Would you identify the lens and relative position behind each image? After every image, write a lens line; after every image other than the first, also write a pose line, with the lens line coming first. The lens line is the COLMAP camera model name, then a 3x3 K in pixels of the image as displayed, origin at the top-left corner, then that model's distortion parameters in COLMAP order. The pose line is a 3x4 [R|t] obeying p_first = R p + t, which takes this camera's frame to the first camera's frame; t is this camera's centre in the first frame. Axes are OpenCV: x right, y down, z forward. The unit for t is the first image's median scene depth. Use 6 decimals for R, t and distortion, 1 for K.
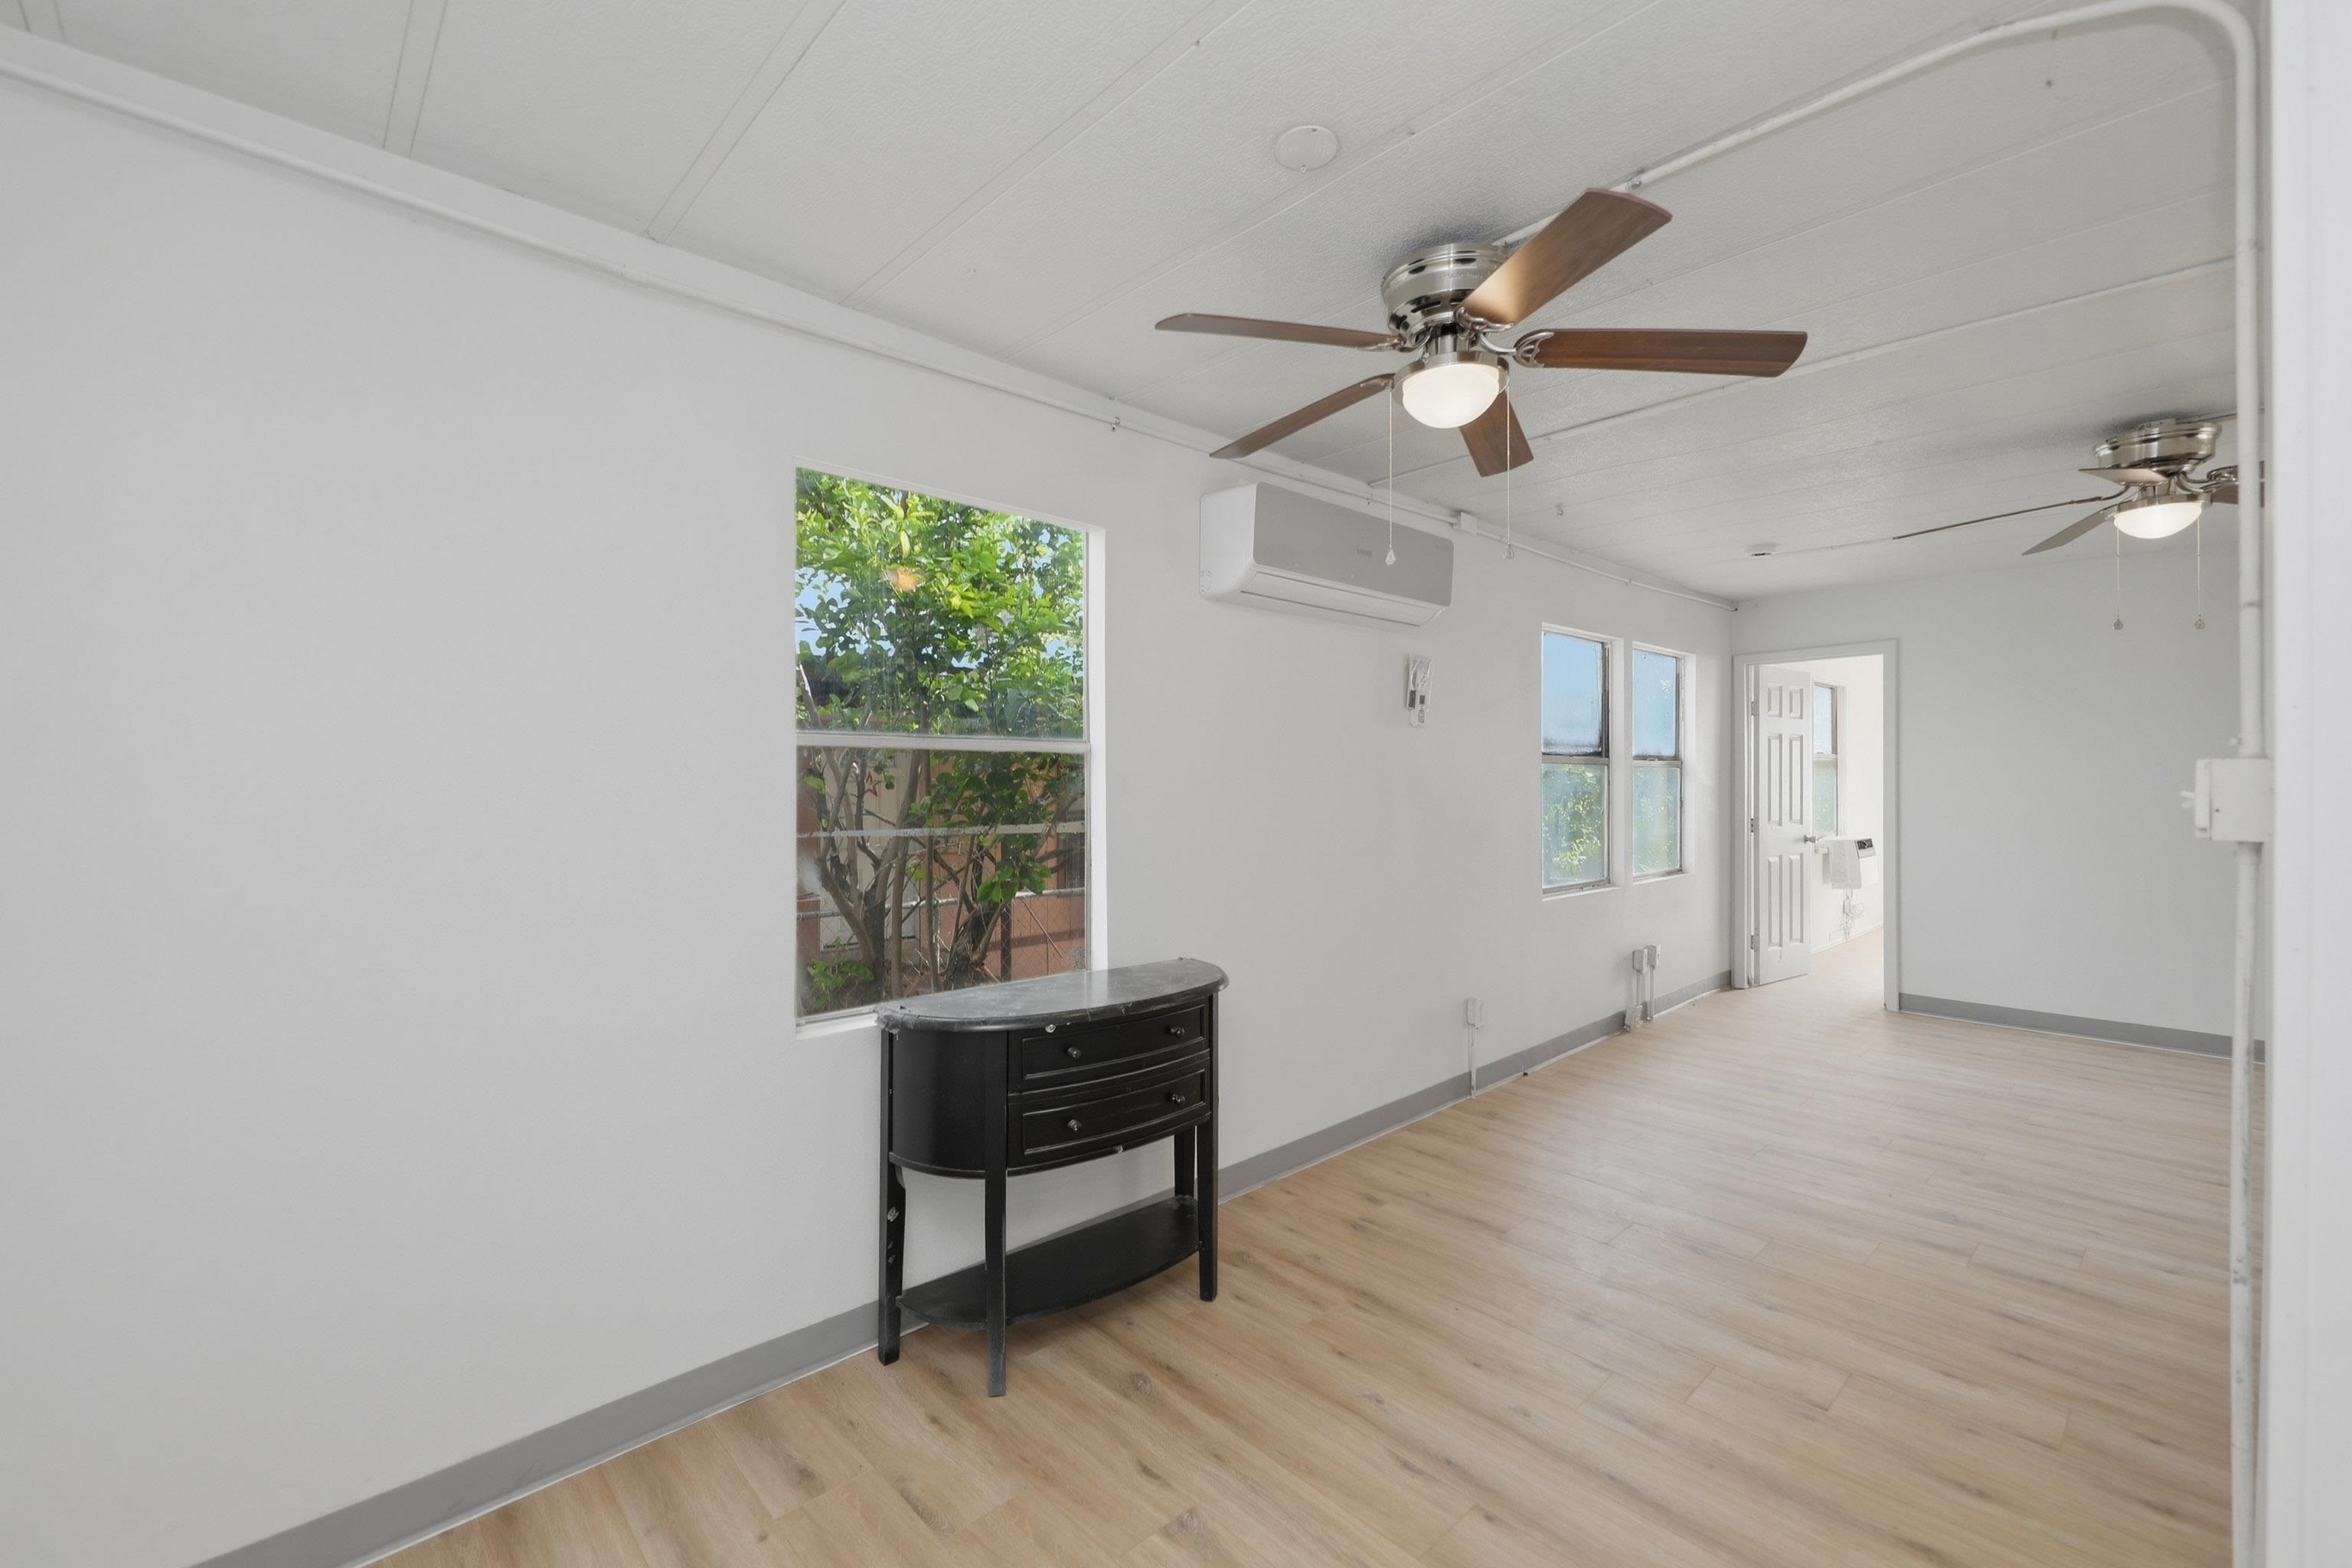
lens RADIAL K [[973.4, 0, 1176.0], [0, 973.4, 784.0], [0, 0, 1]] dist [0.003495, 0.000088]
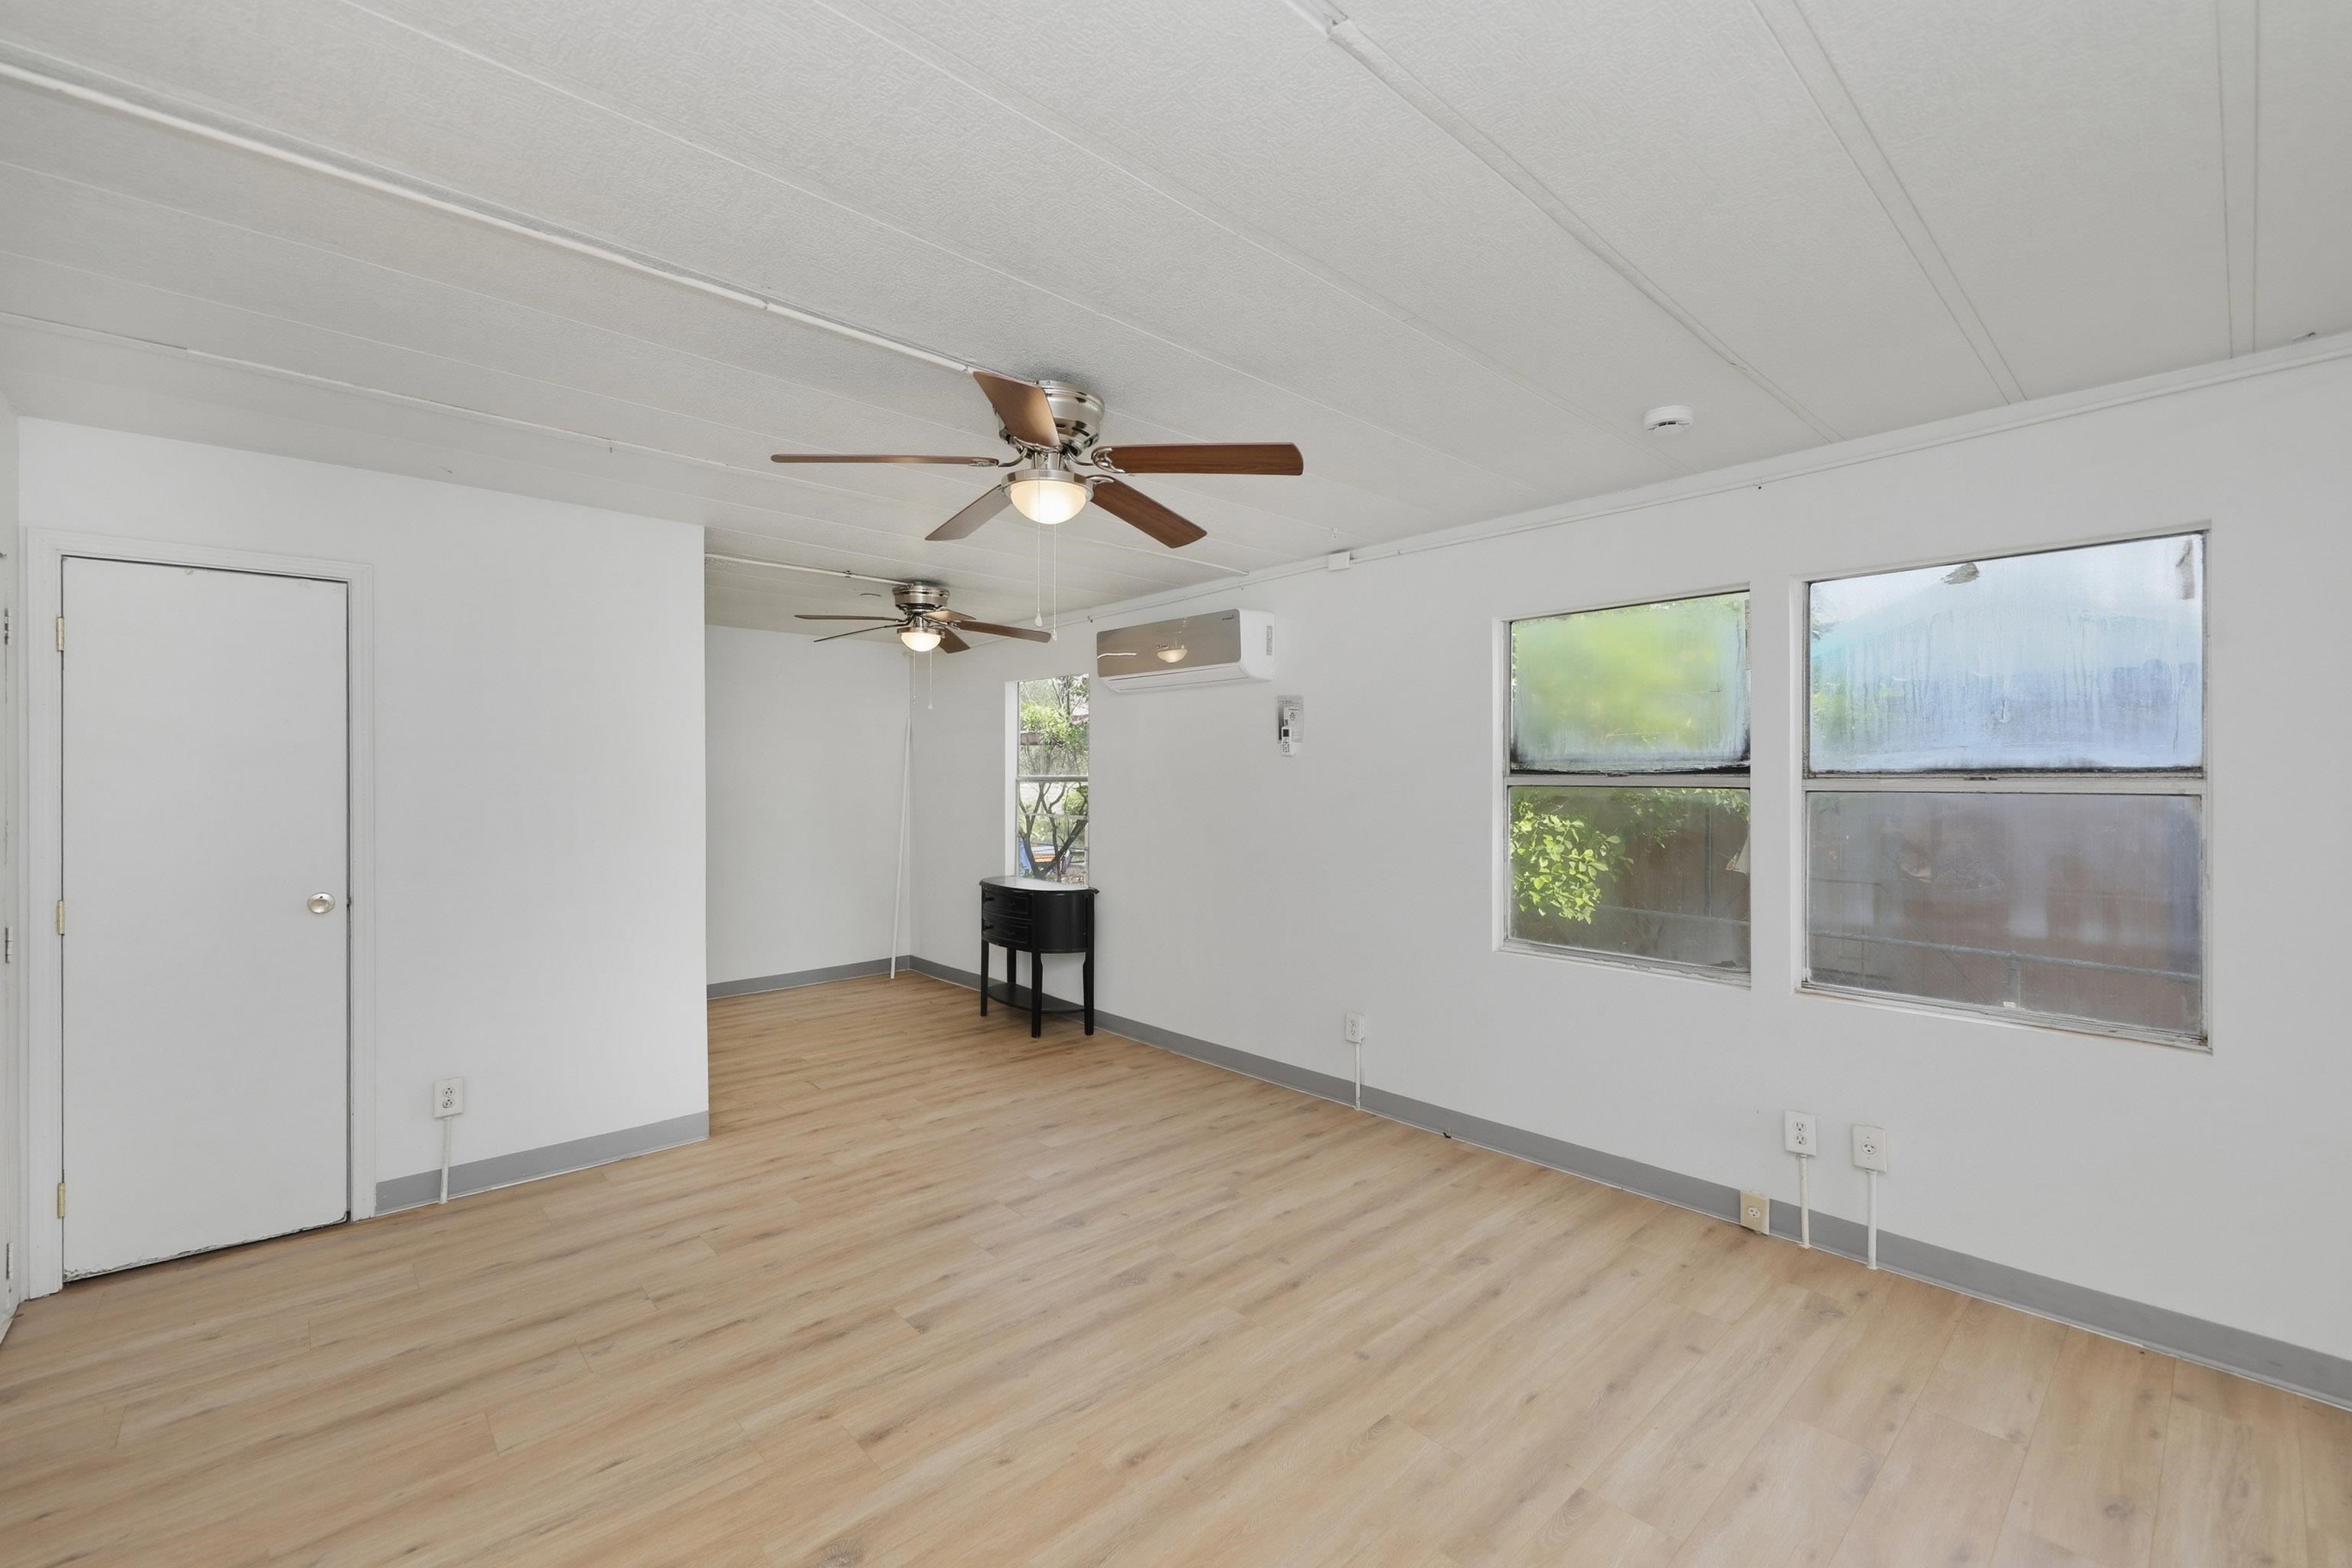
lens RADIAL K [[973.4, 0, 1176.0], [0, 973.4, 784.0], [0, 0, 1]] dist [0.003495, 0.000088]
pose [[0.004599, 0.004845, -0.999978, 1.607841], [-0.015825, 0.999863, 0.004772, -0.030552], [0.999864, 0.015802, 0.004675, 0.960178]]
